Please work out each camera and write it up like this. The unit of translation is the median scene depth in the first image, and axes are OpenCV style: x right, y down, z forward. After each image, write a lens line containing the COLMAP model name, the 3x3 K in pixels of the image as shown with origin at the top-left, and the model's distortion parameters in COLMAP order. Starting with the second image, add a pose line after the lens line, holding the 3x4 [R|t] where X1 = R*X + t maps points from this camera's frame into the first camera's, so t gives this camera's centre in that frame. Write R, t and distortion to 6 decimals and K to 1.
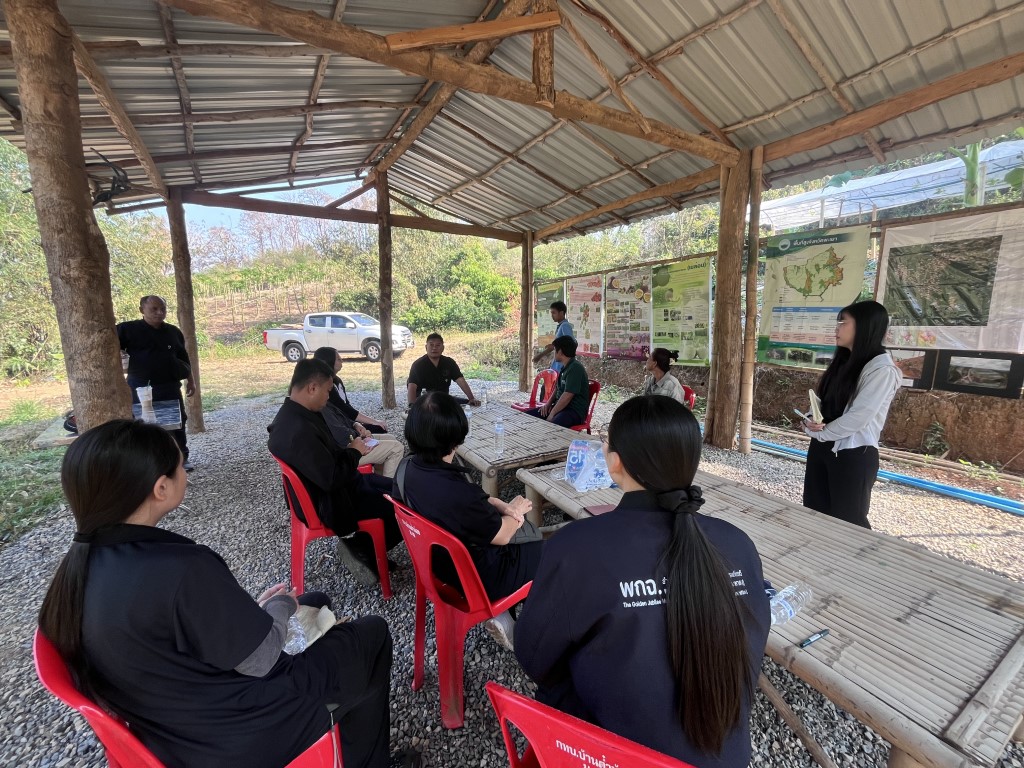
lens RADIAL K [[417.3, 0, 511.3], [0, 417.3, 386.6], [0, 0, 1]] dist [0.000554, -0.000090]
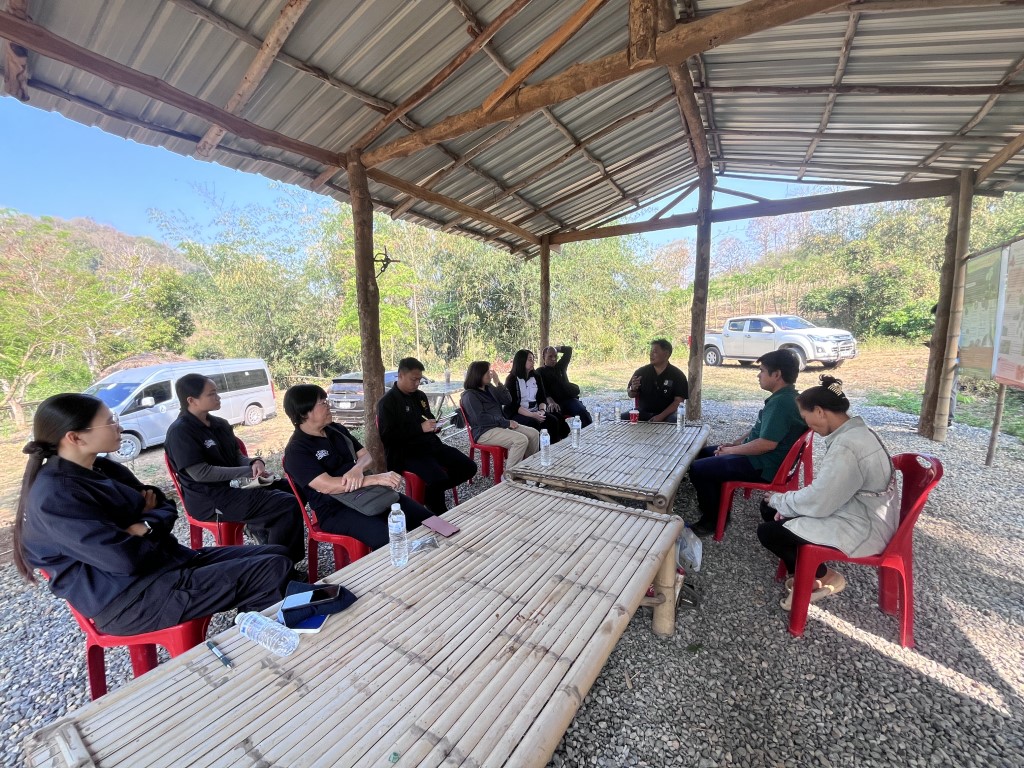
lens RADIAL K [[417.3, 0, 511.3], [0, 417.3, 386.6], [0, 0, 1]] dist [0.000554, -0.000090]
pose [[0.472901, 0.112485, -0.873906, 0.349193], [-0.119077, 0.990878, 0.063104, -0.034577], [0.873032, 0.074220, 0.481981, 0.202505]]
